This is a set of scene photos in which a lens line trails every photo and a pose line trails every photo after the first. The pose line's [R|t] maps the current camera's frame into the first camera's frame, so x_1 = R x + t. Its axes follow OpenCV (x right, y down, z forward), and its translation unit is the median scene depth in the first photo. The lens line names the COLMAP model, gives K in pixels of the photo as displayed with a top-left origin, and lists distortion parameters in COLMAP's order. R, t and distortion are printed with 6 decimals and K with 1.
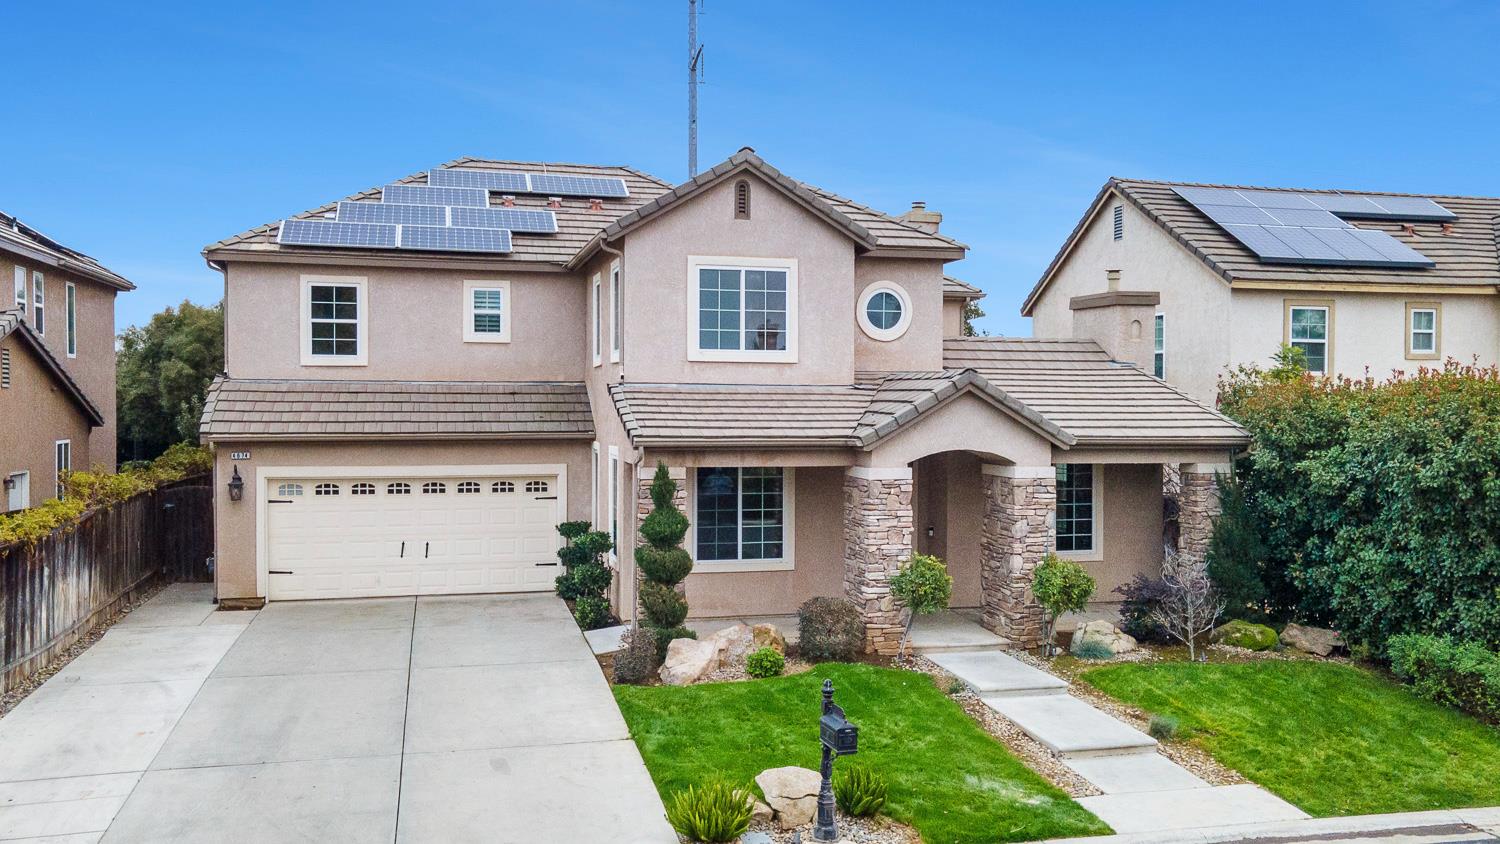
lens RADIAL K [[1122.3, 0, 750.0], [0, 1122.3, 422.0], [0, 0, 1]] dist [0.040201, 0.003408]
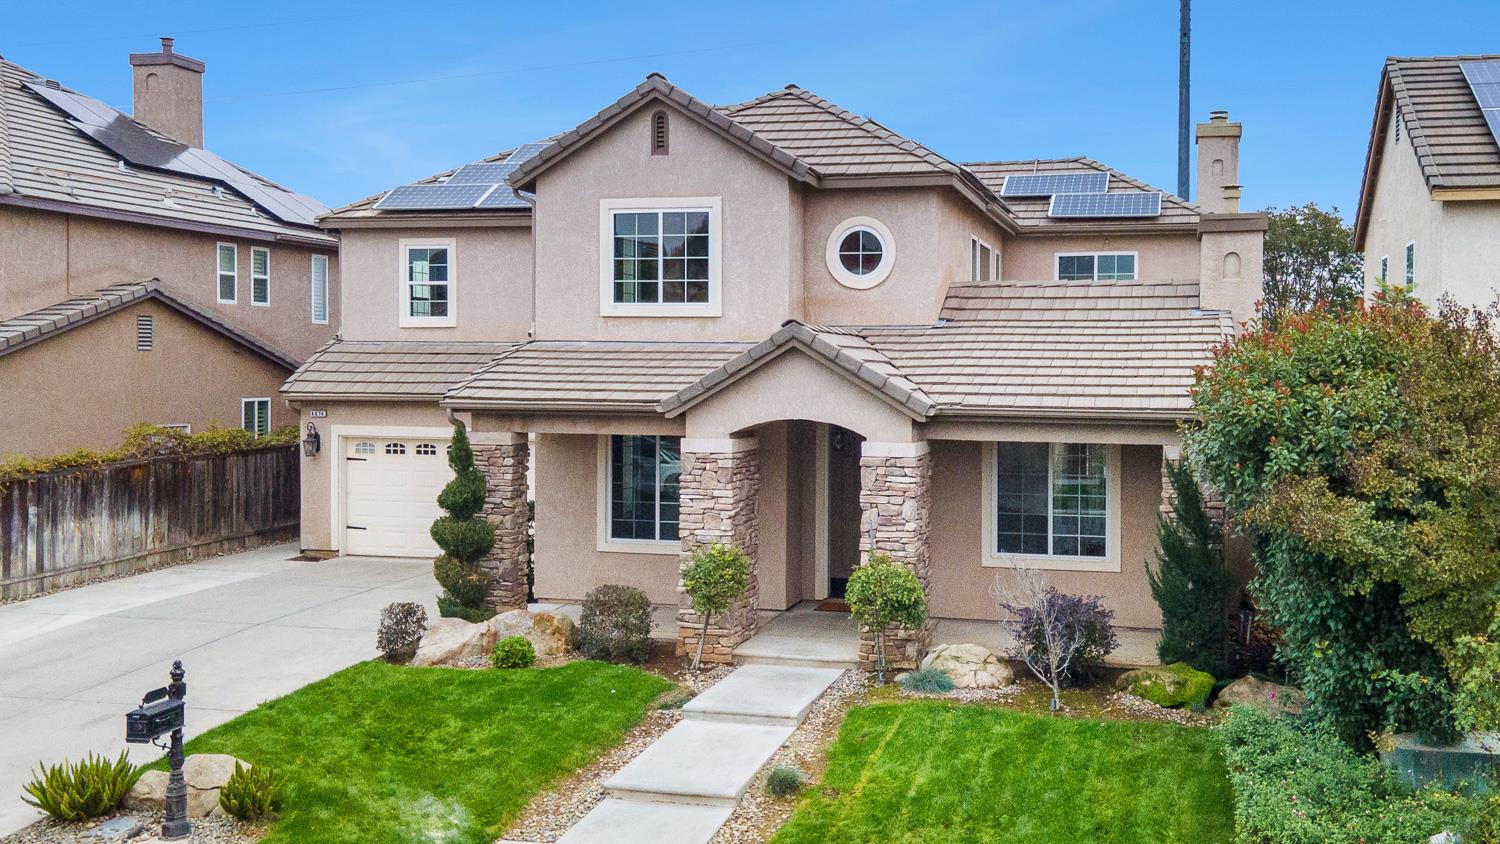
lens RADIAL K [[1260.0, 0, 842.5], [0, 1260.0, 381.0], [0, 0, 1]] dist [0.062224, -0.073439]
pose [[0.900283, 0.006583, -0.435255, 0.558194], [-0.010648, 0.999919, -0.006902, 0.002634], [0.435174, 0.010848, 0.900281, 0.169211]]
